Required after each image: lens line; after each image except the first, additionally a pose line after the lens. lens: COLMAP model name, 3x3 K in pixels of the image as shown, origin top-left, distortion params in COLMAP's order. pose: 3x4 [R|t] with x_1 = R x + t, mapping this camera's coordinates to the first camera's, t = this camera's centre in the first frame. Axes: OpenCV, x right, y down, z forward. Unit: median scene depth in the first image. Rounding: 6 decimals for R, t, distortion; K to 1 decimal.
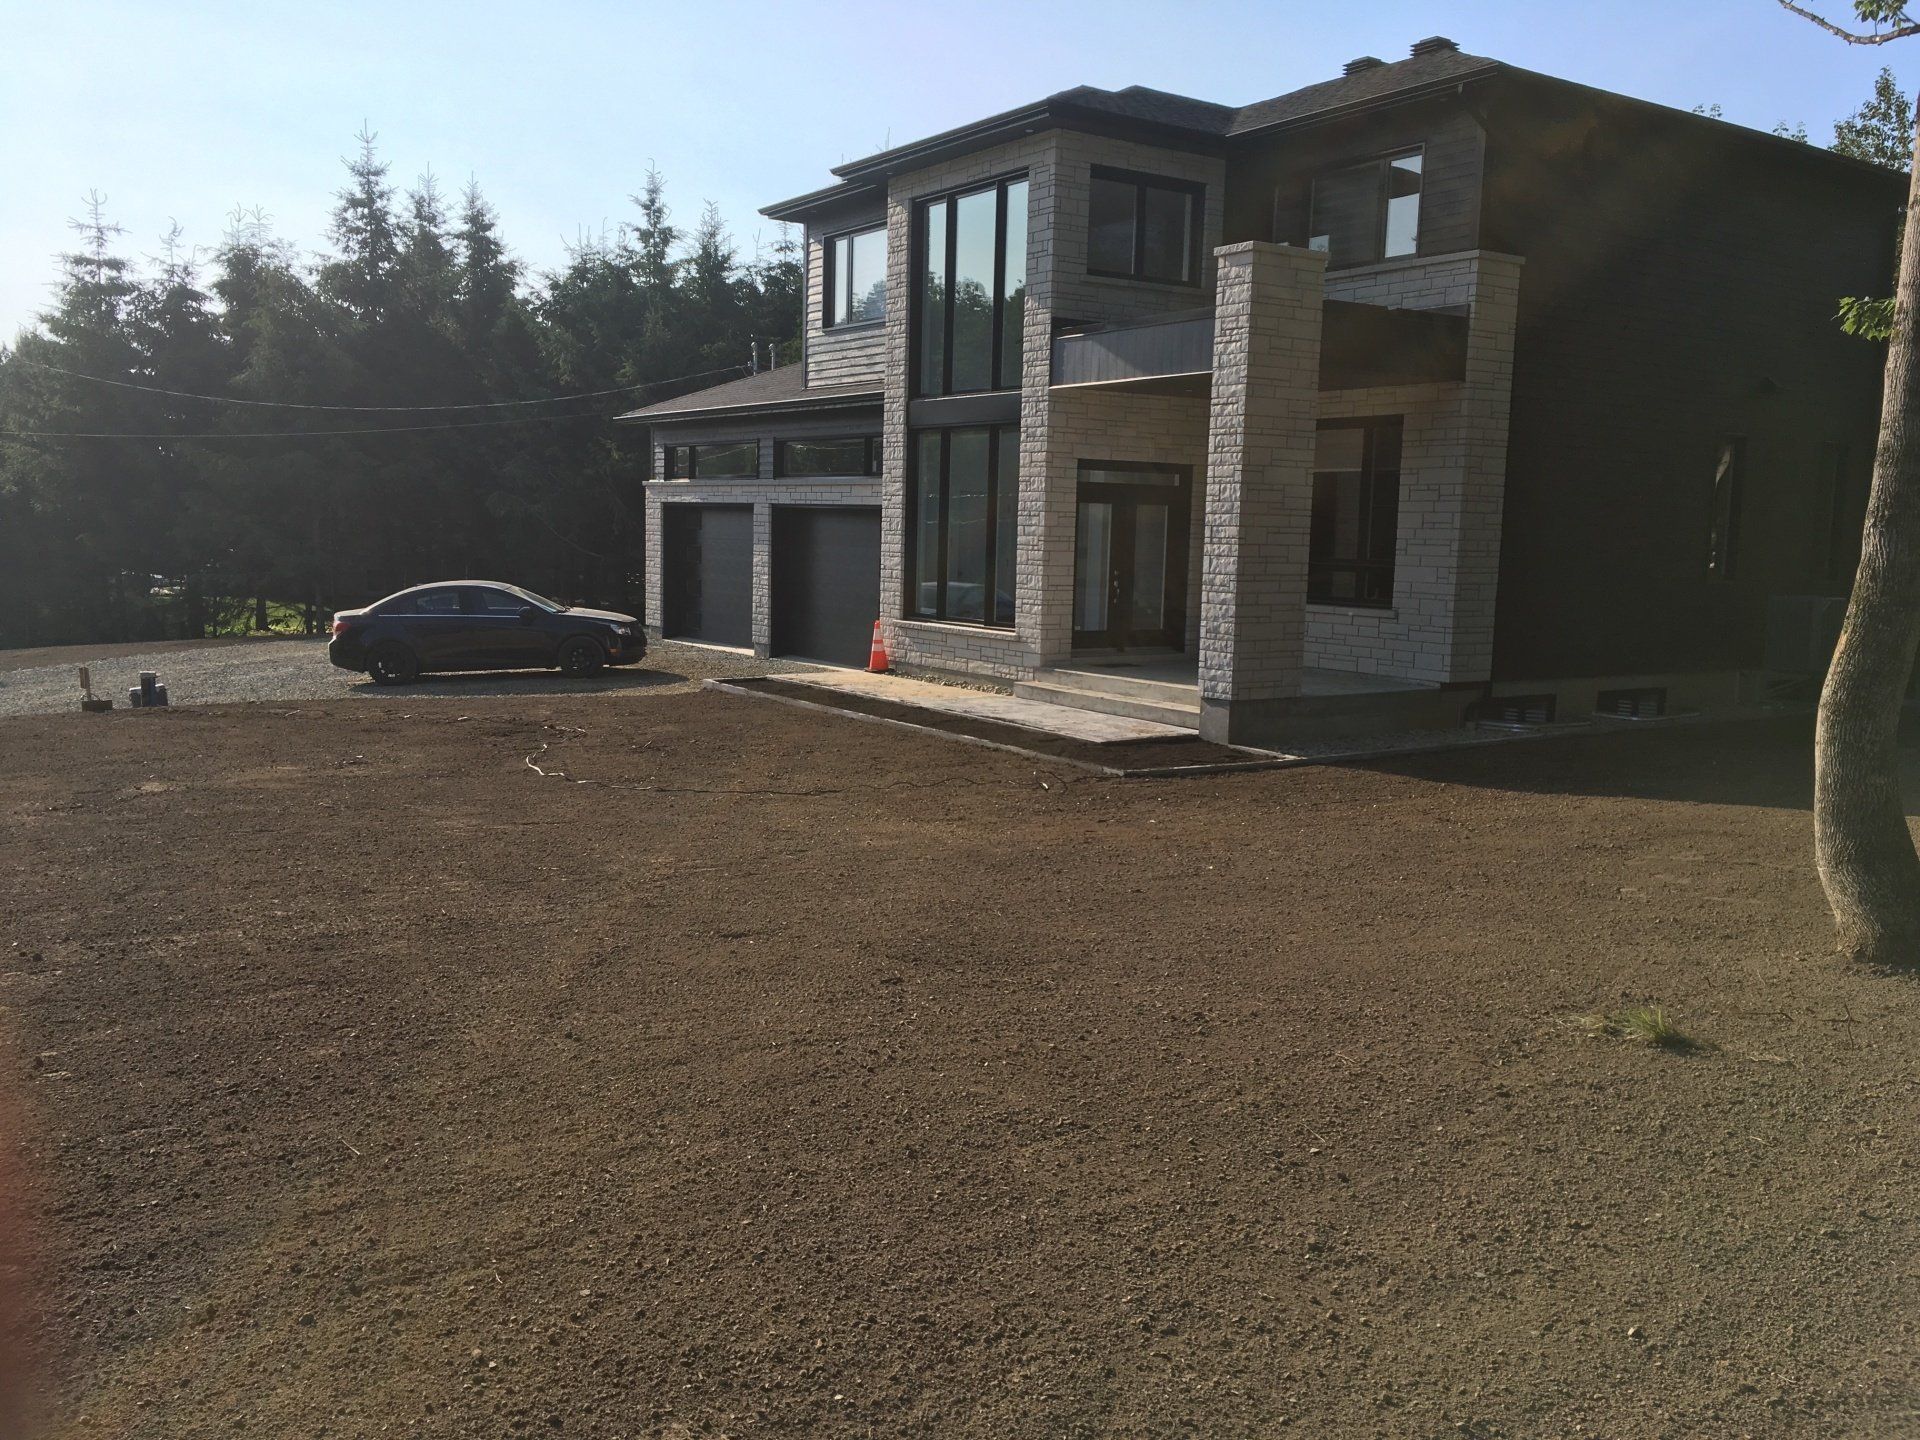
lens RADIAL K [[1625.4, 0, 958.7], [0, 1625.4, 724.9], [0, 0, 1]] dist [-0.005325, -0.008243]
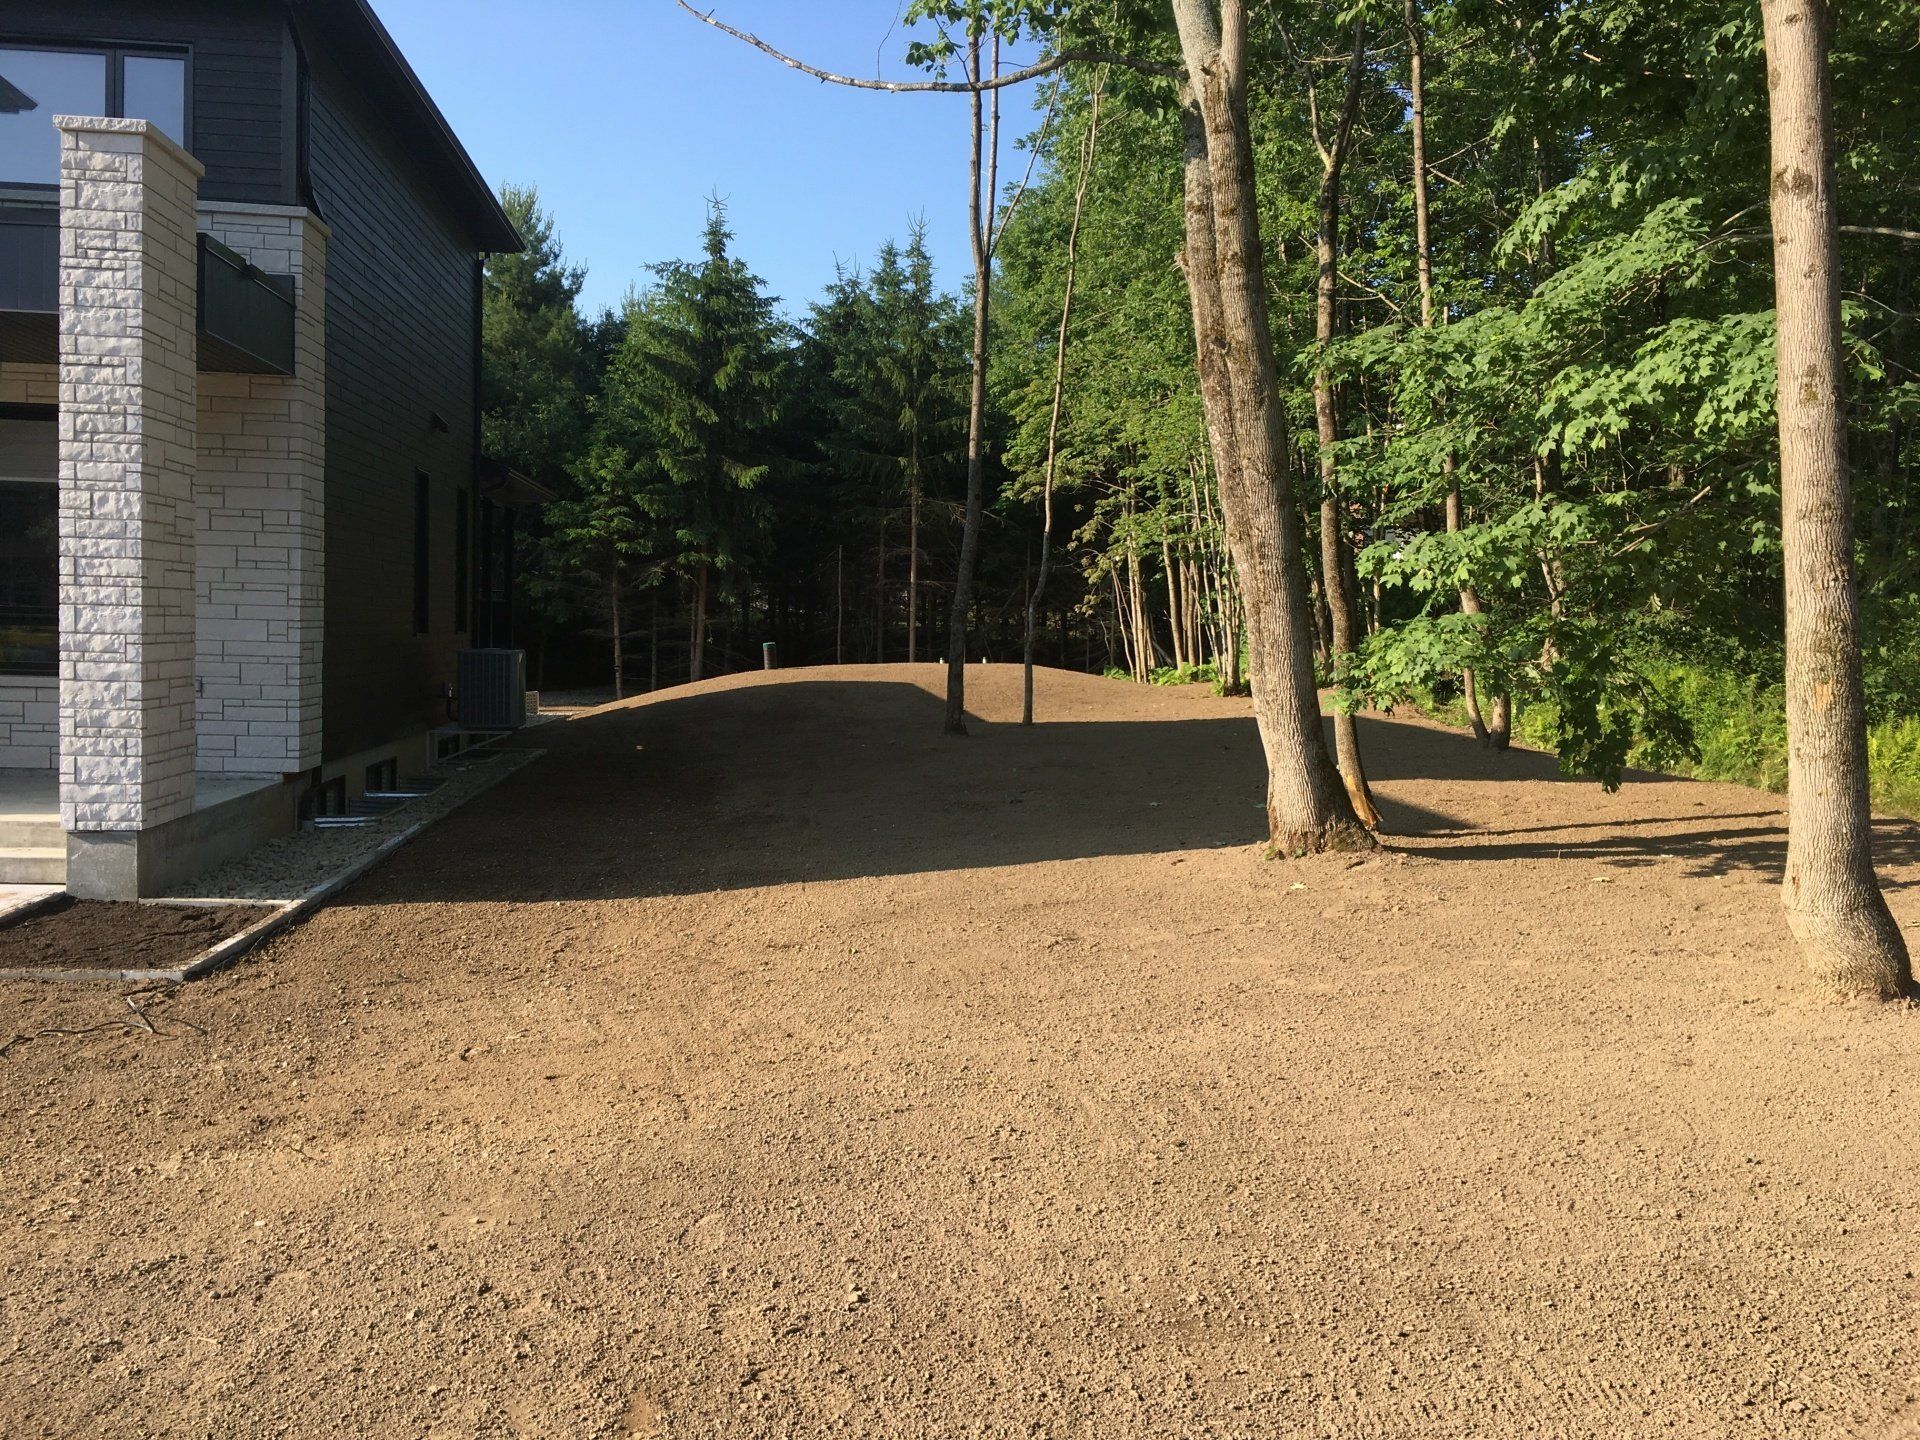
lens RADIAL K [[1625.4, 0, 960.0], [0, 1625.4, 714.3], [0, 0, 1]] dist [-0.005325, -0.008243]
pose [[0.453067, -0.057048, 0.889649, -0.251686], [0.089285, 0.995836, 0.018388, -0.043512], [-0.886994, 0.071101, 0.456275, 0.420529]]
